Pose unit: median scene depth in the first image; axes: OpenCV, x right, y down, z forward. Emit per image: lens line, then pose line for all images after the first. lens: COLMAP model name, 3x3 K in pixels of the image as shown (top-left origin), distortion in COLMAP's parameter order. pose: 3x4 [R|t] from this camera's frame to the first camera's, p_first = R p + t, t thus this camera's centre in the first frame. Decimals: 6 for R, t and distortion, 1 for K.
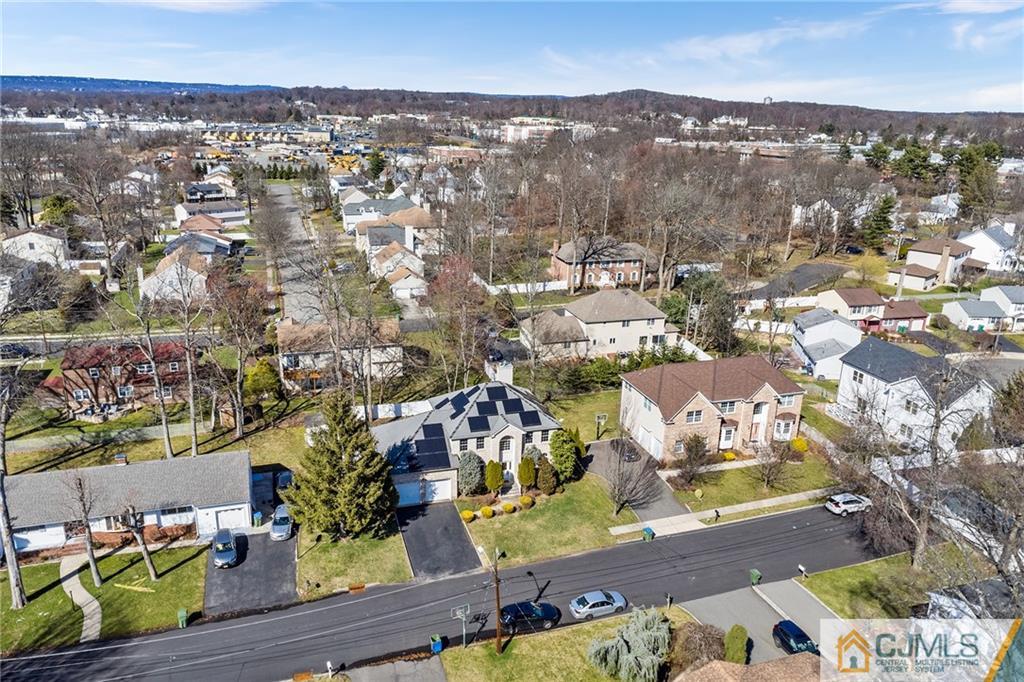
lens RADIAL K [[743.0, 0, 512.0], [0, 743.0, 341.0], [0, 0, 1]] dist [0.007034, 0.004166]
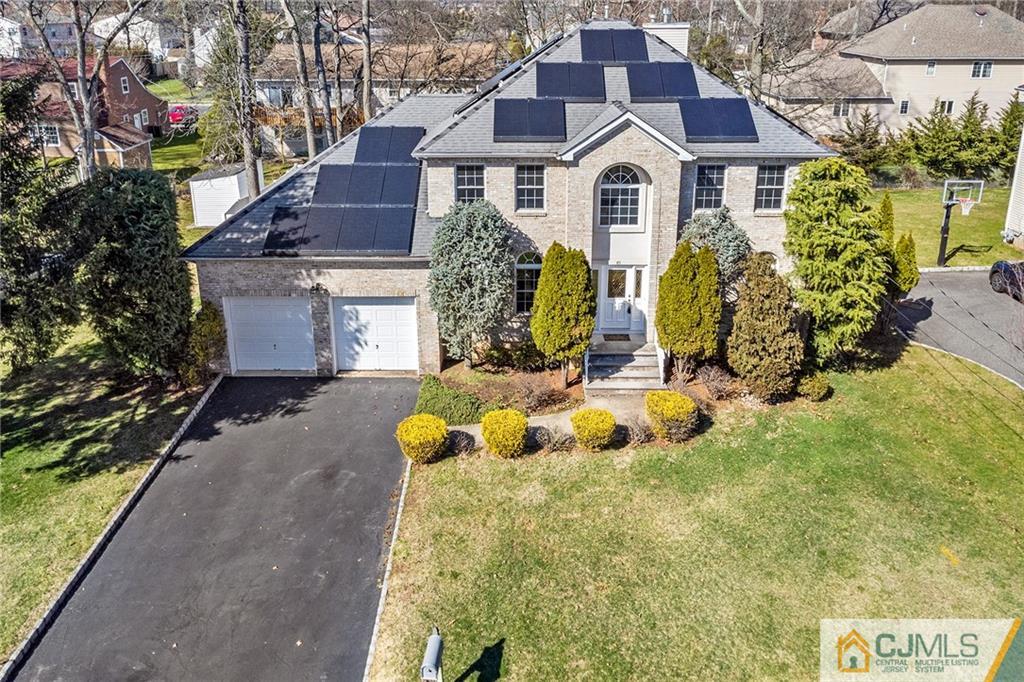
lens RADIAL K [[774.8, 0, 517.0], [0, 774.8, 229.0], [0, 0, 1]] dist [0.002055, 0.004126]
pose [[0.953929, 0.059993, -0.293972, 0.040643], [-0.068412, 0.997487, -0.018430, 0.156637], [0.292128, 0.037692, 0.955636, 0.703795]]
